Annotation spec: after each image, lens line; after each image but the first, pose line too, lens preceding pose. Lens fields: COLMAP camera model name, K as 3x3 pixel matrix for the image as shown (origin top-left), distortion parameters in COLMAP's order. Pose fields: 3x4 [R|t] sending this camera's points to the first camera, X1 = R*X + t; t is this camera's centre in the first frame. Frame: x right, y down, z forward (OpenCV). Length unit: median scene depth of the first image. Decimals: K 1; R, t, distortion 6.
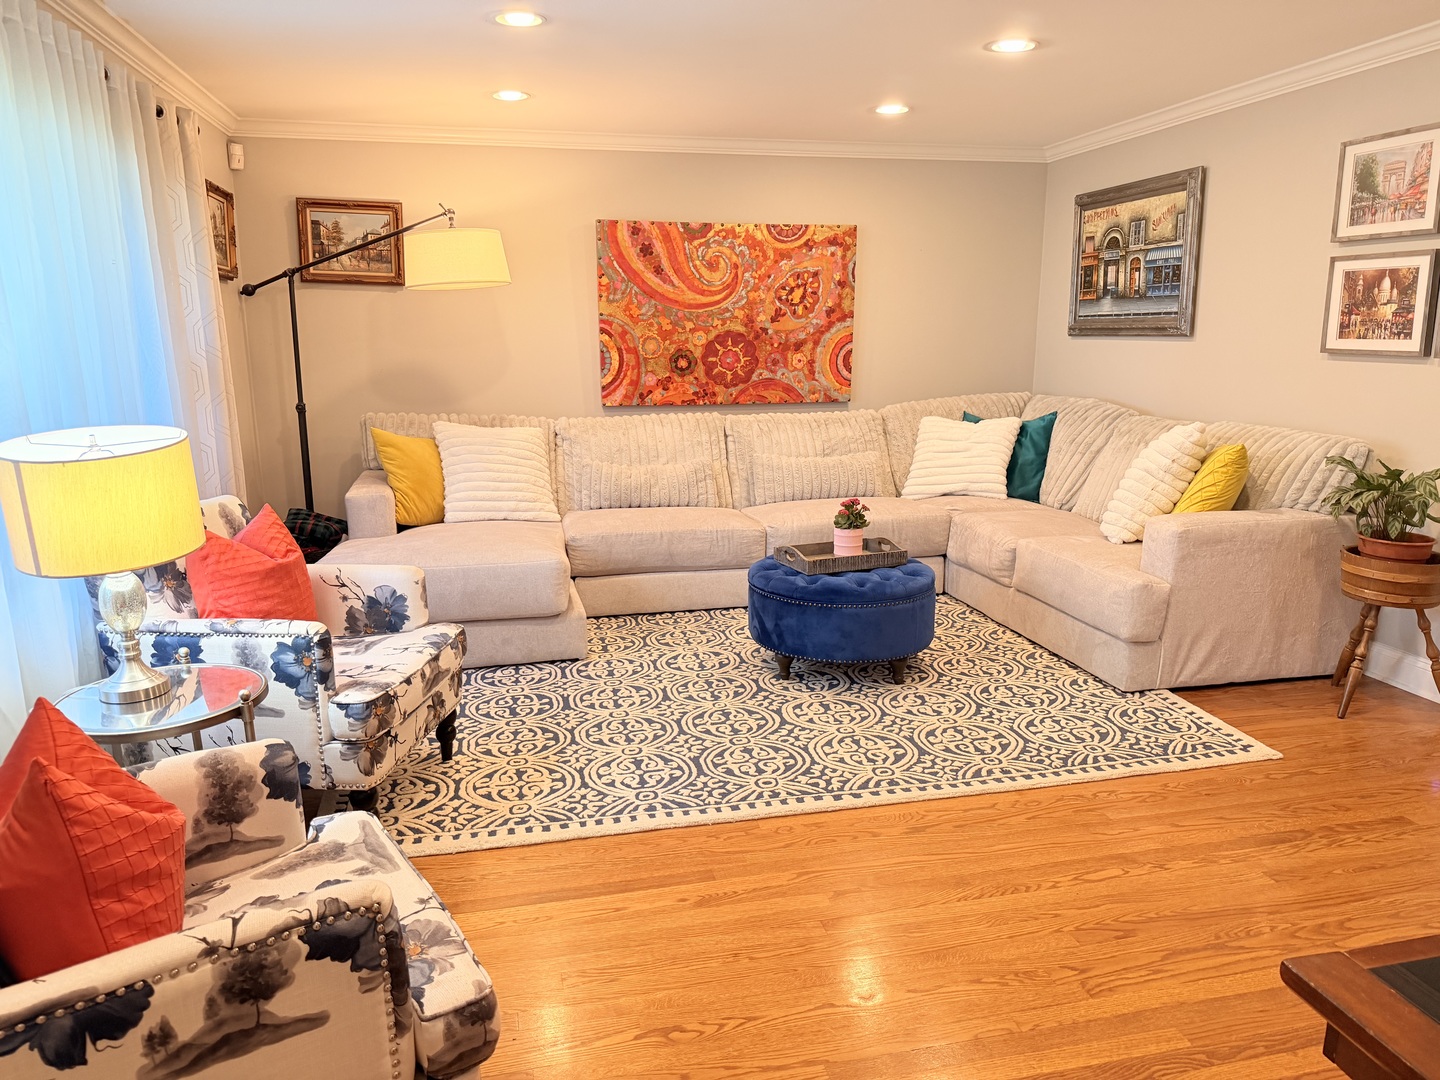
lens RADIAL K [[1028.4, 0, 703.4], [0, 1028.4, 546.3], [0, 0, 1]] dist [0.085328, -0.153232]
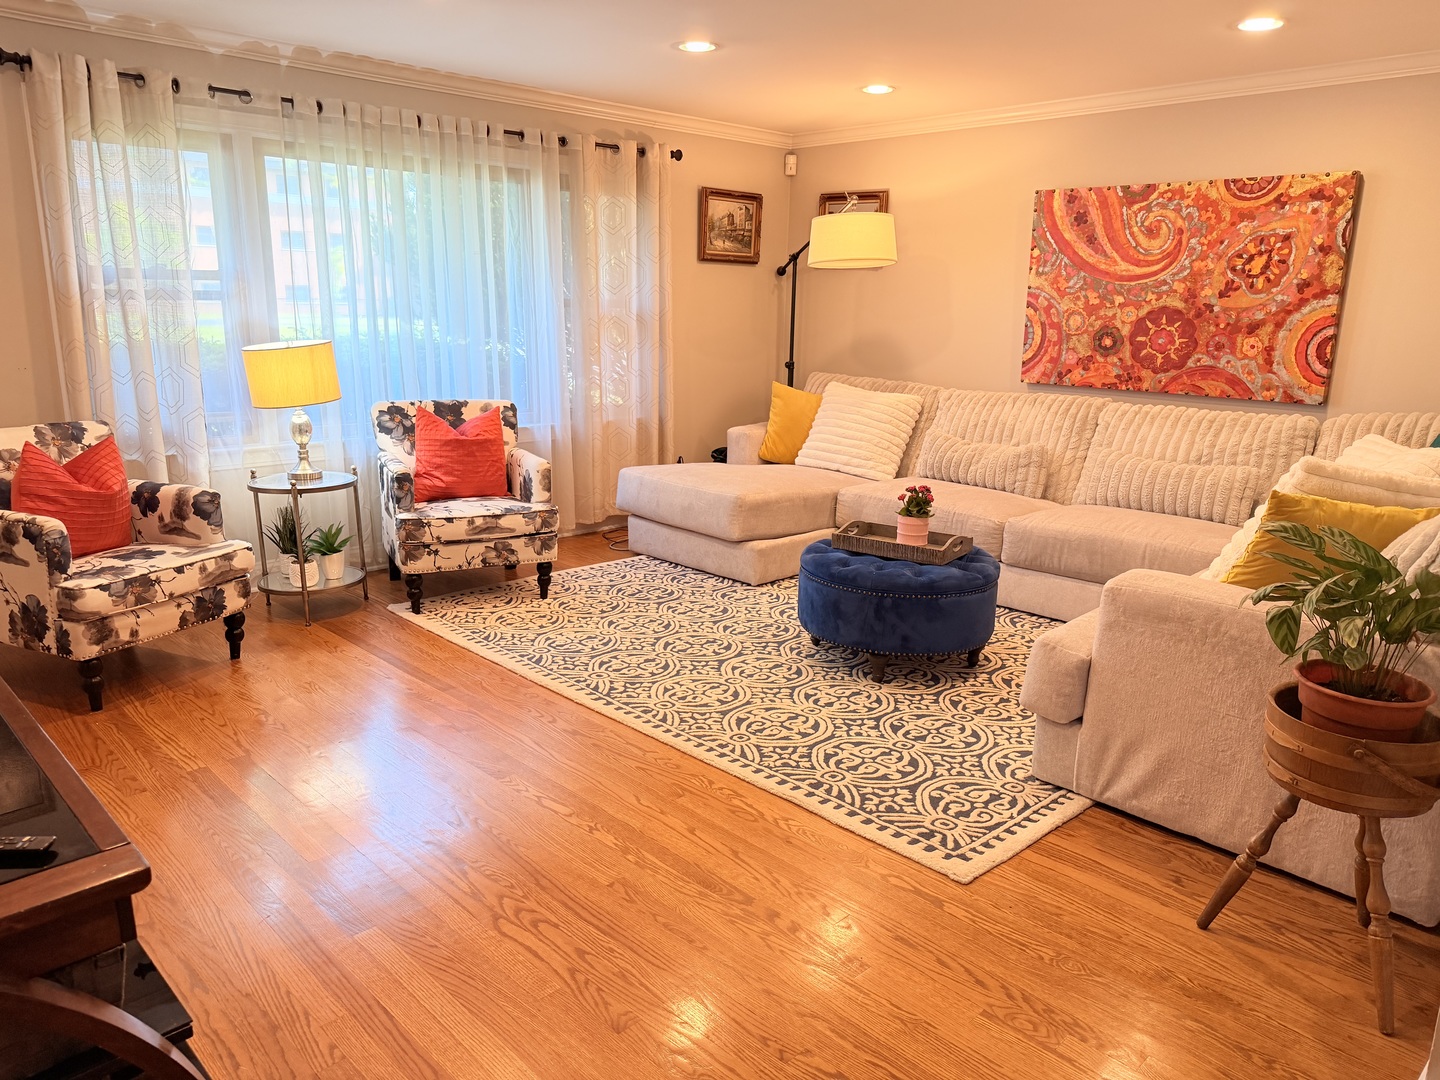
lens RADIAL K [[1028.4, 0, 703.4], [0, 1028.4, 546.3], [0, 0, 1]] dist [0.085328, -0.153232]
pose [[0.501412, 0.213877, -0.838357, 0.610451], [-0.191830, 0.972330, 0.133324, -0.058288], [0.843675, 0.093972, 0.528566, 0.243402]]
